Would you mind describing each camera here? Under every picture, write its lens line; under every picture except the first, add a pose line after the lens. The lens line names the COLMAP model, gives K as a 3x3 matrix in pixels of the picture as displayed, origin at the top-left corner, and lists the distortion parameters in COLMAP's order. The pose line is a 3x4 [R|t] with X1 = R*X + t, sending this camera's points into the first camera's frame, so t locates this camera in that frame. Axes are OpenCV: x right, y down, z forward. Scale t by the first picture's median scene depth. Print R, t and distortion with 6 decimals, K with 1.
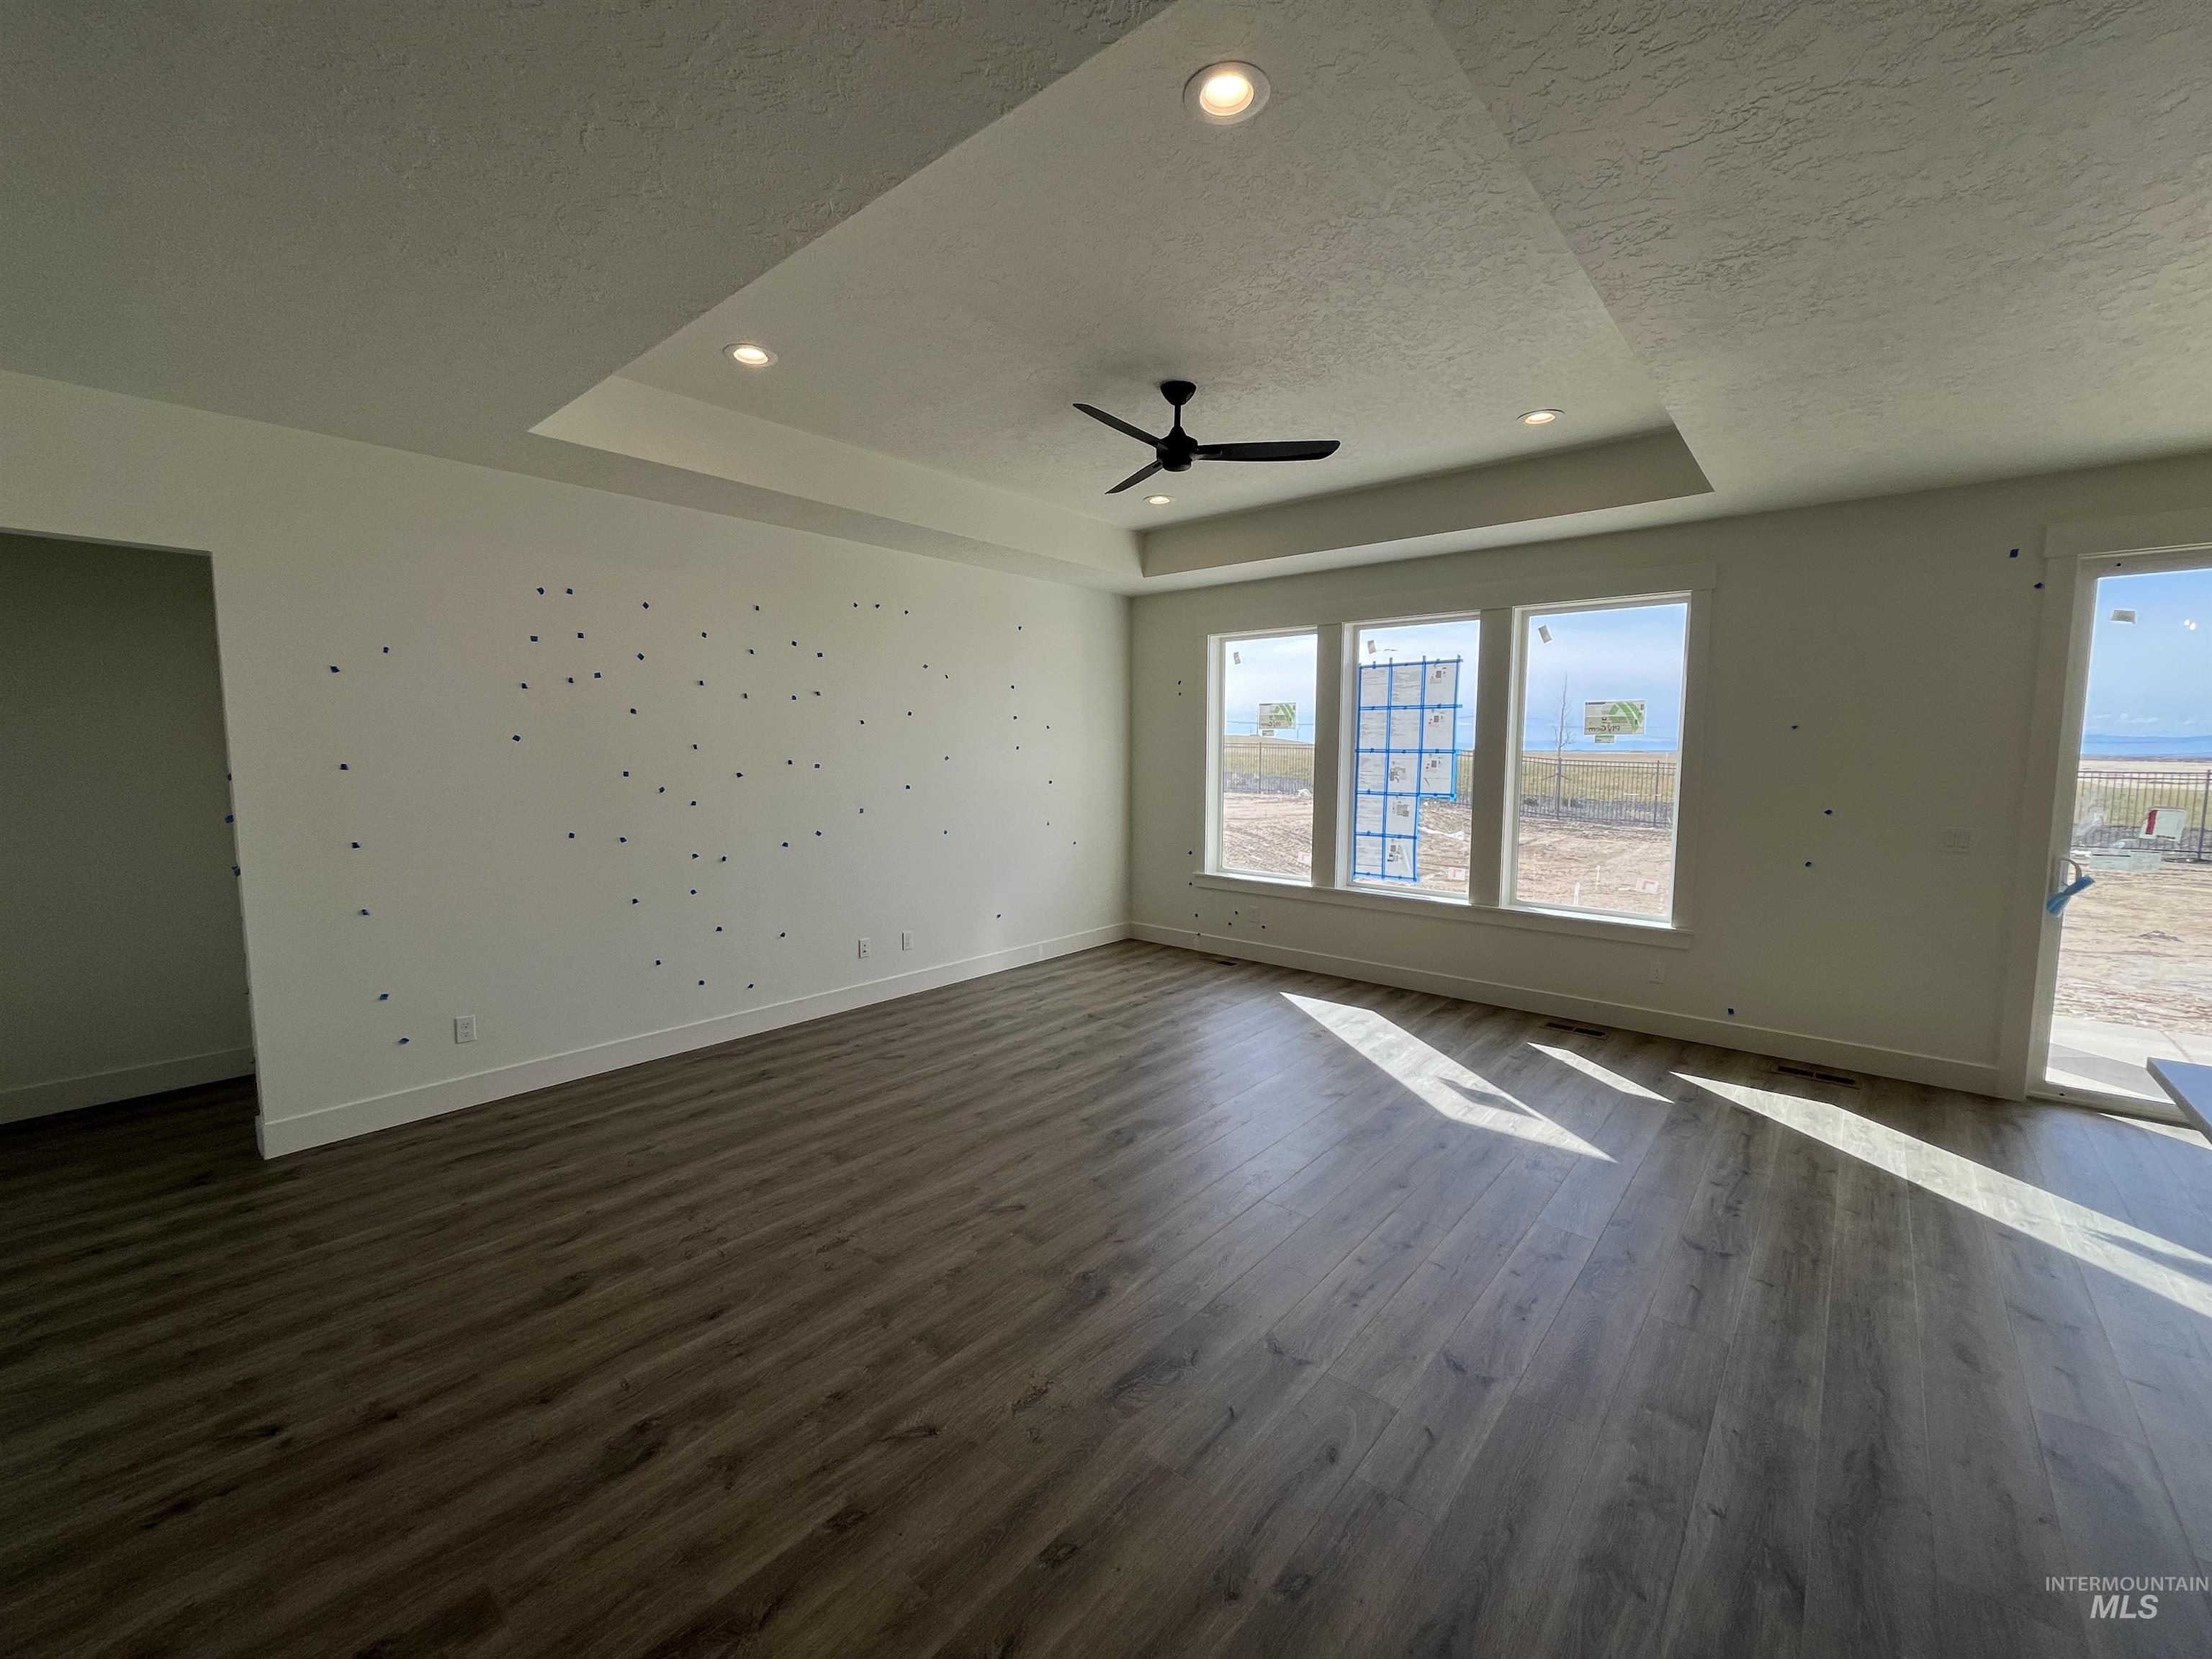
lens RADIAL K [[890.8, 0, 1097.8], [0, 890.8, 828.7], [0, 0, 1]] dist [-0.002992, -0.000693]
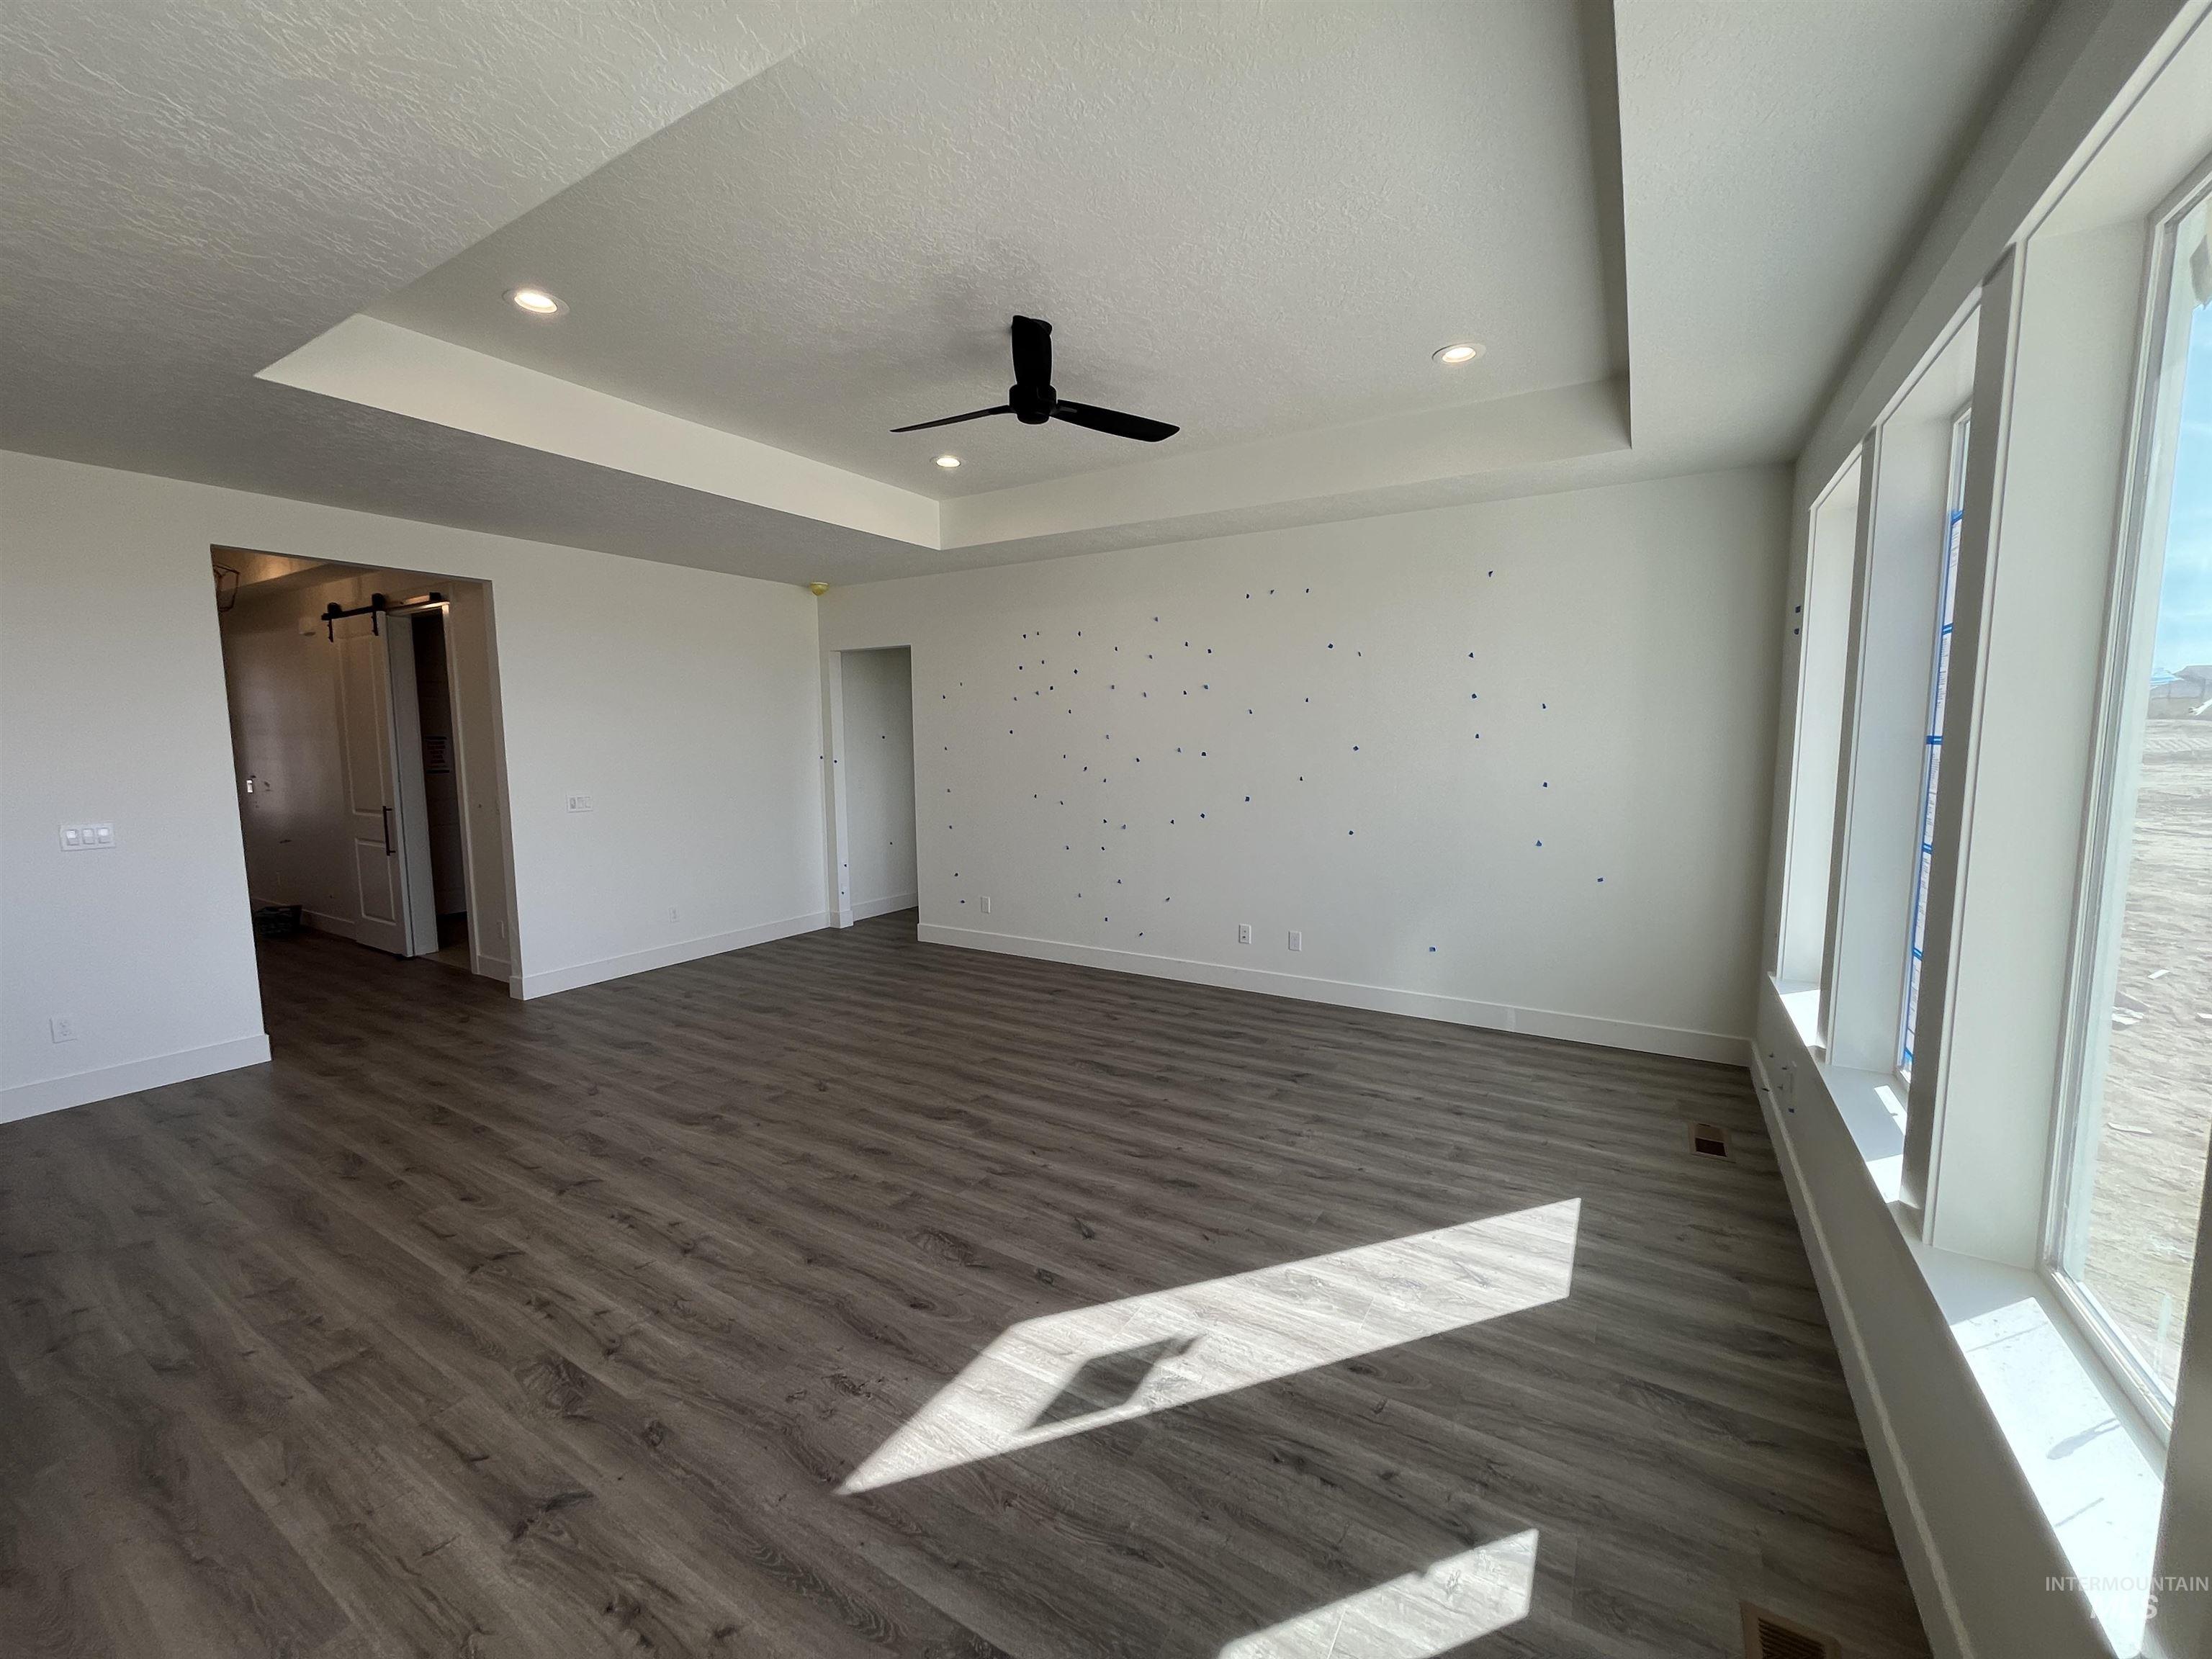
lens RADIAL K [[890.8, 0, 1095.5], [0, 890.8, 827.2], [0, 0, 1]] dist [-0.002992, -0.000693]
pose [[0.160162, 0.097962, -0.982218, 0.856340], [-0.084001, 0.992806, 0.085320, -0.072915], [0.983510, 0.068842, 0.167239, 0.801536]]
